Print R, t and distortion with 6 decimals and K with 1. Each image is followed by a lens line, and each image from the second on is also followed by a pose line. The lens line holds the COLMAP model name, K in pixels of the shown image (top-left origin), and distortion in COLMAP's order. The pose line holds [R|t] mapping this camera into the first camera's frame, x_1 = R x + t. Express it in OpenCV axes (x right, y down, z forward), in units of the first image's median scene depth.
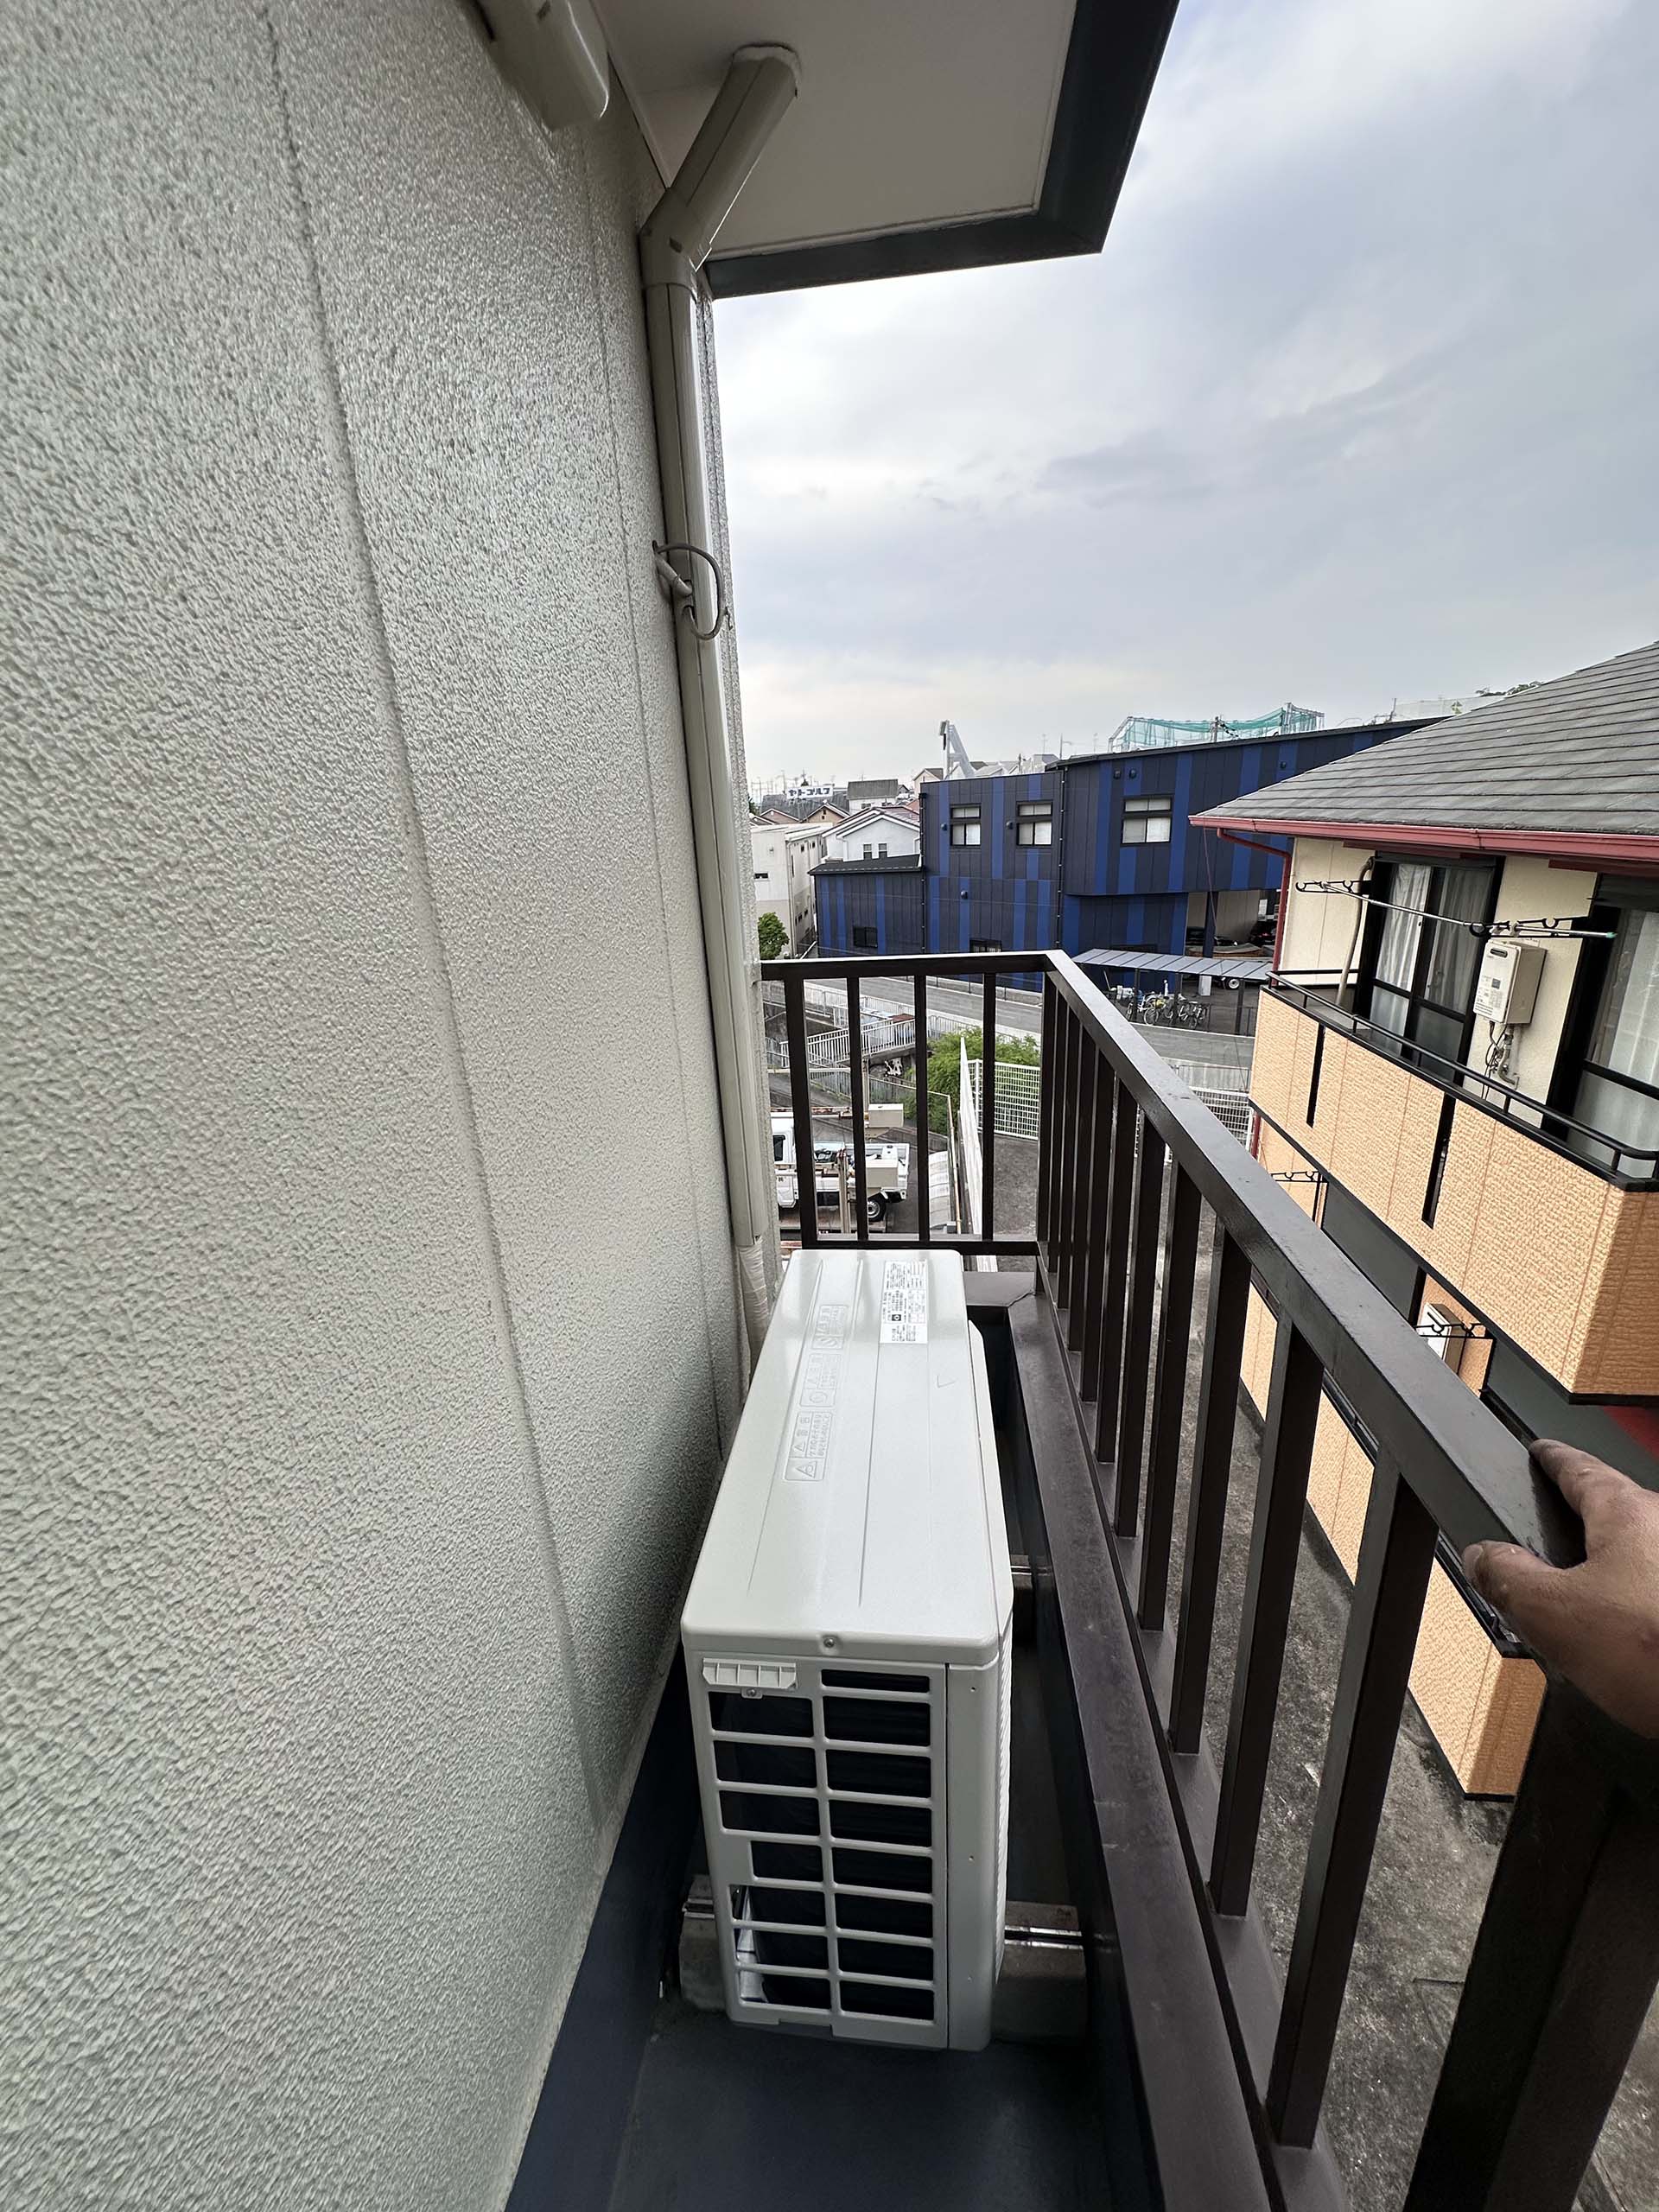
lens RADIAL K [[875.2, 0, 824.2], [0, 875.2, 1101.9], [0, 0, 1]] dist [-0.011192, 0.001644]
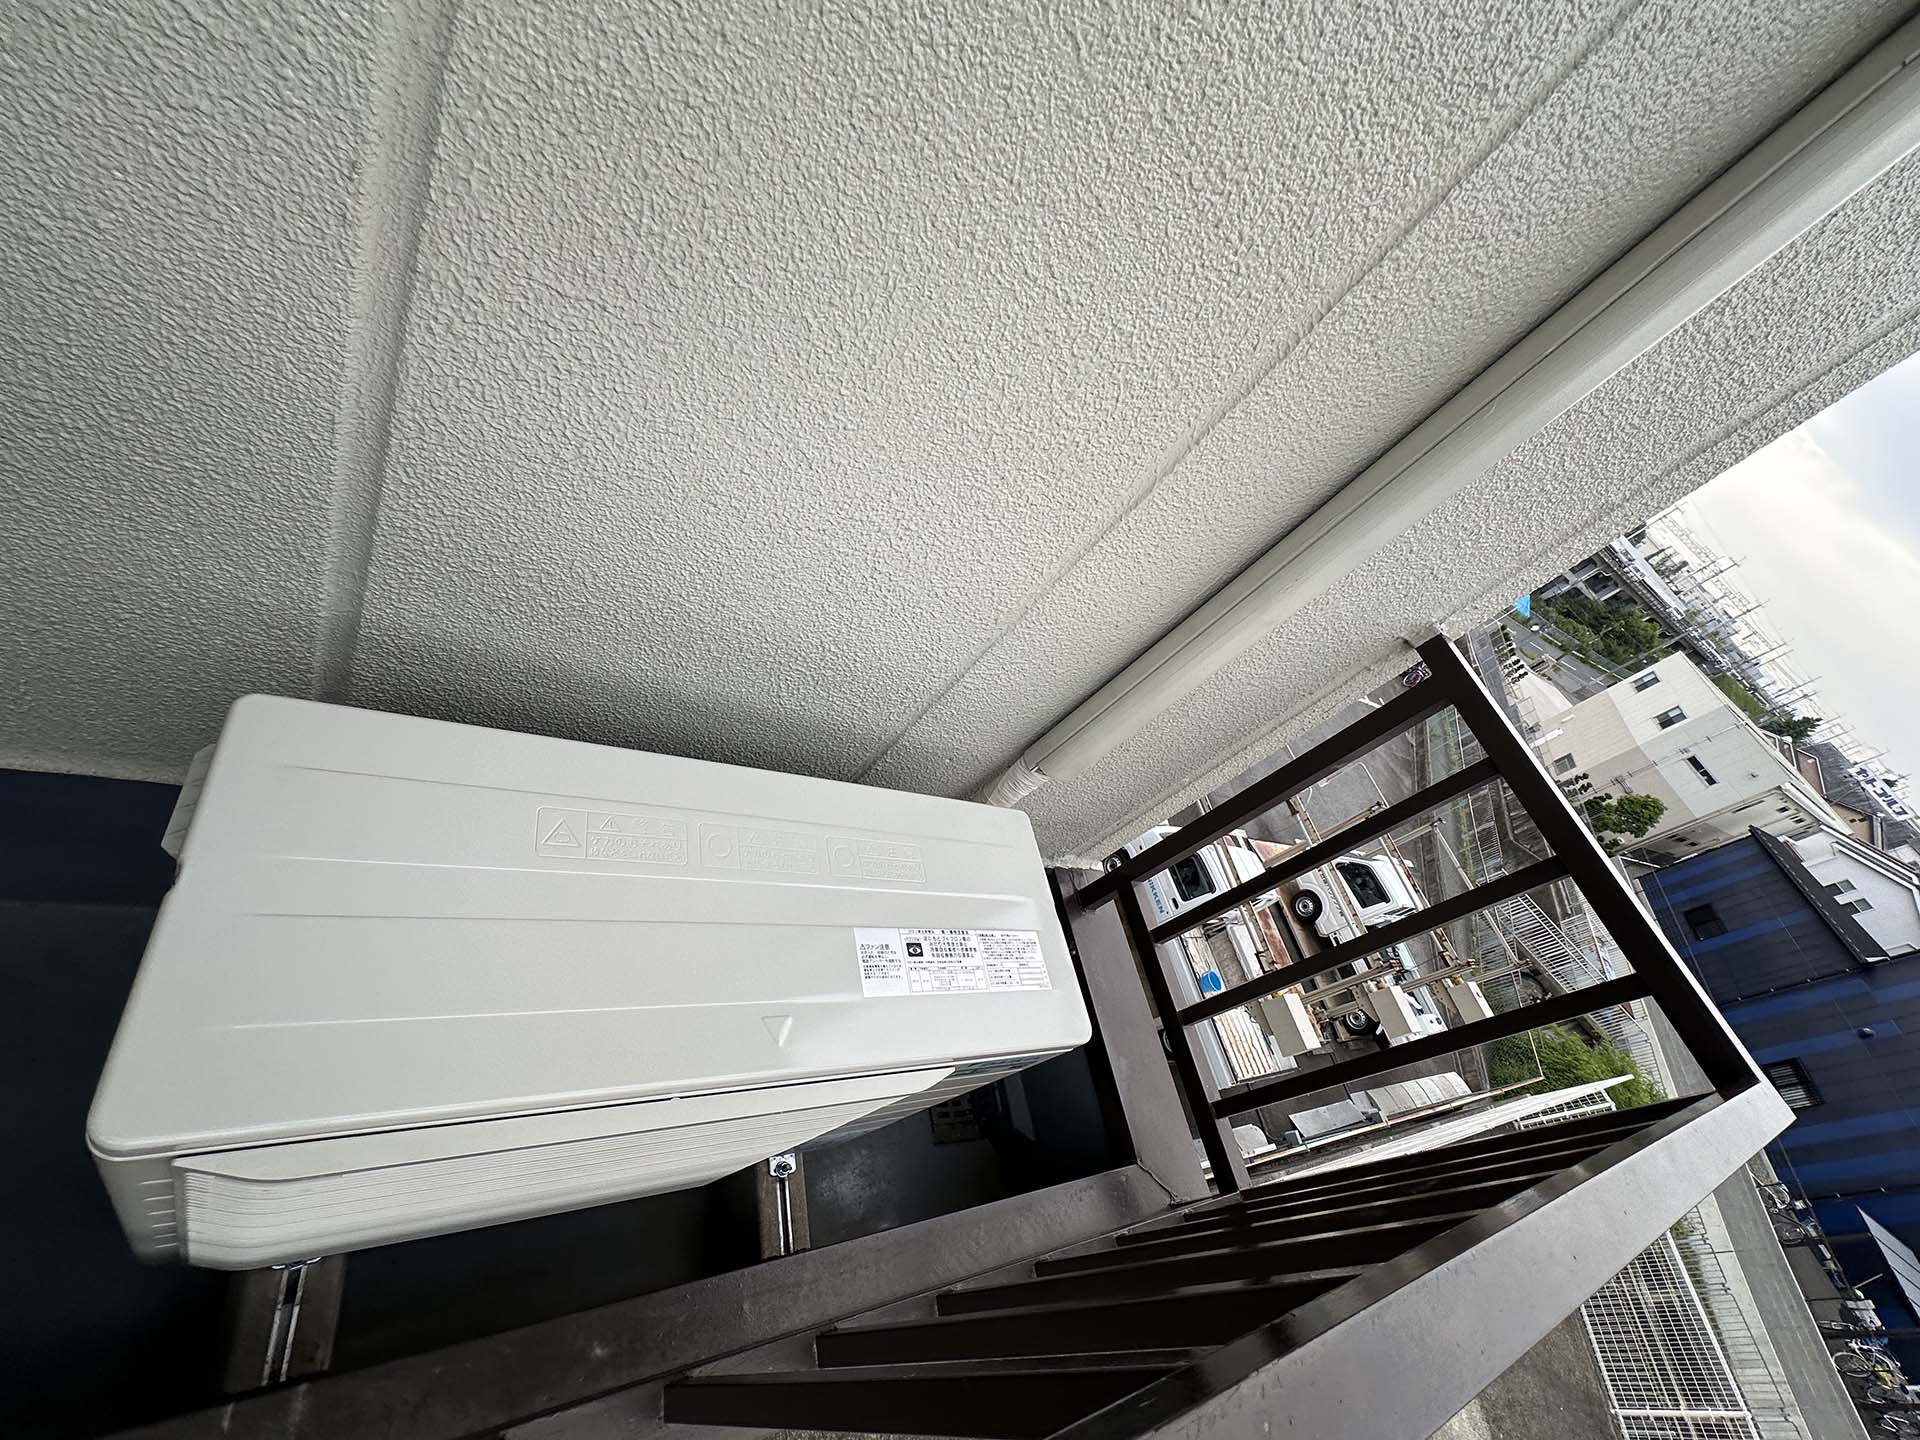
lens RADIAL K [[759.7, 0, 955.2], [0, 759.7, 725.2], [0, 0, 1]] dist [-0.011192, 0.001644]
pose [[0.266979, 0.861689, -0.431526, 0.242292], [-0.793879, 0.450501, 0.408417, -0.115338], [0.546331, 0.233541, 0.804351, 0.640242]]
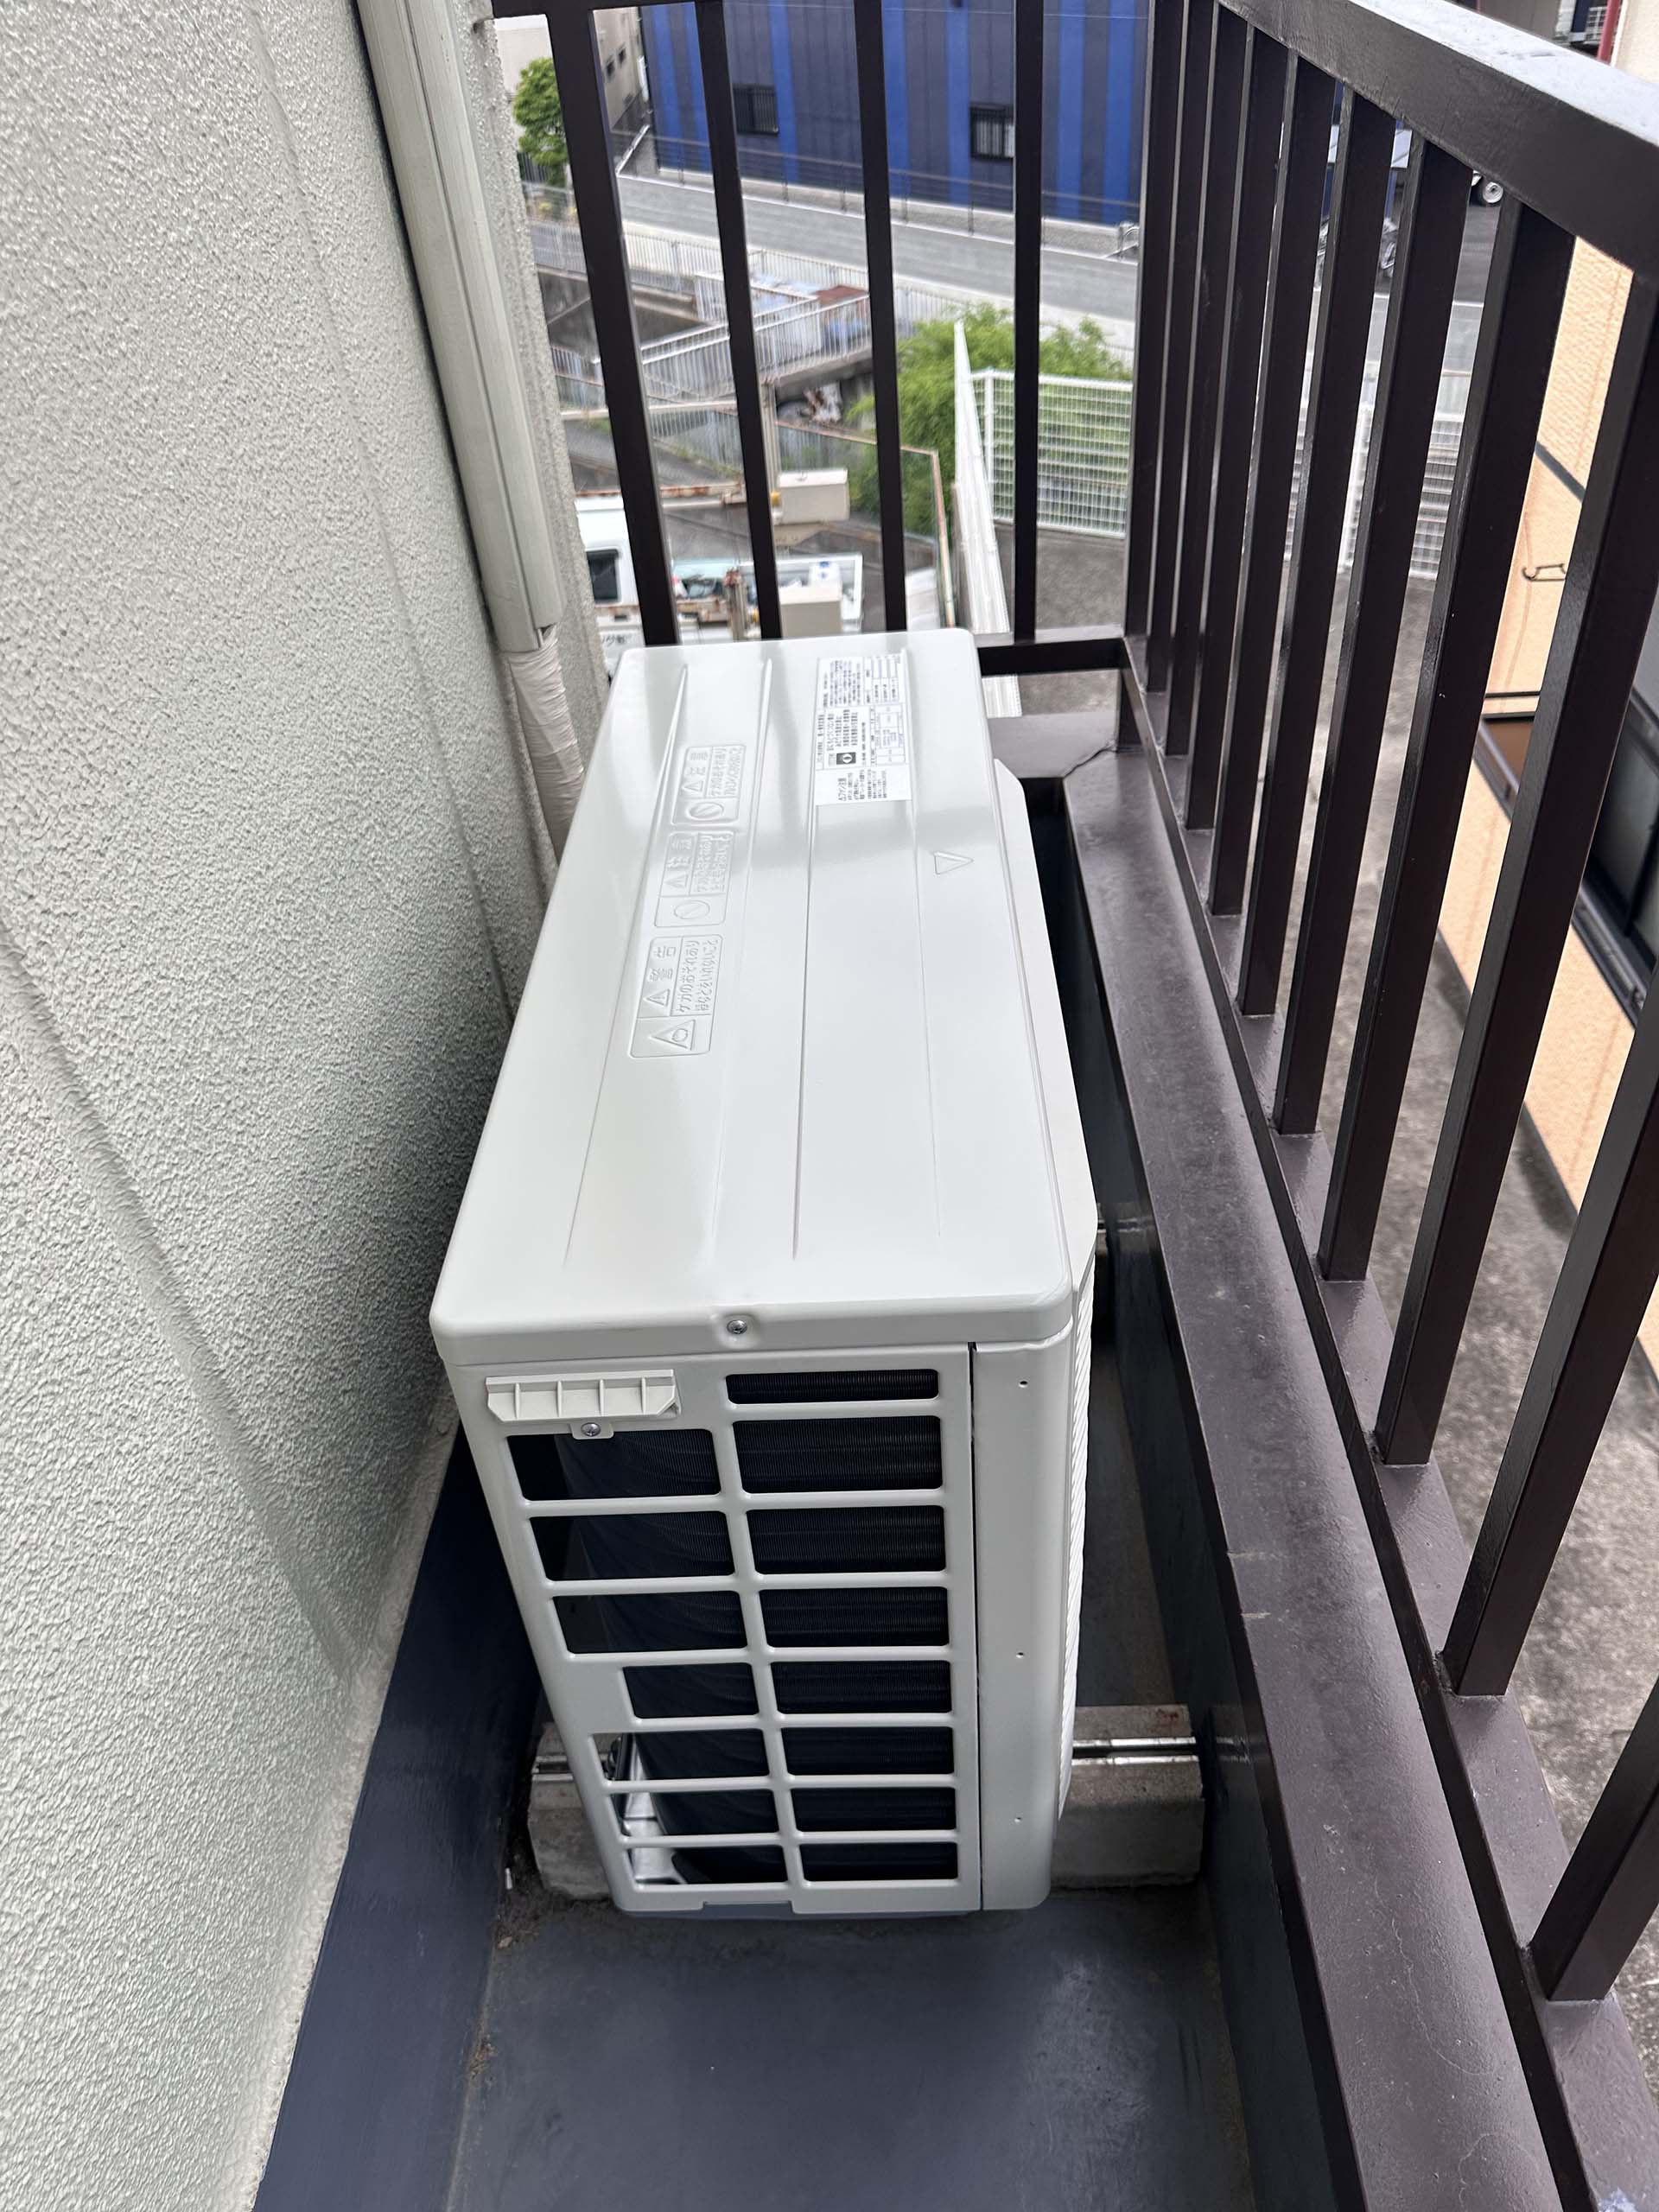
lens RADIAL K [[1580.5, 0, 845.0], [0, 1580.5, 1115.9], [0, 0, 1]] dist [0.009872, -0.050523]
pose [[0.995042, -0.073588, 0.066904, 0.011700], [0.043636, 0.927523, 0.371210, 0.134231], [-0.089372, -0.366450, 0.926135, 0.157386]]
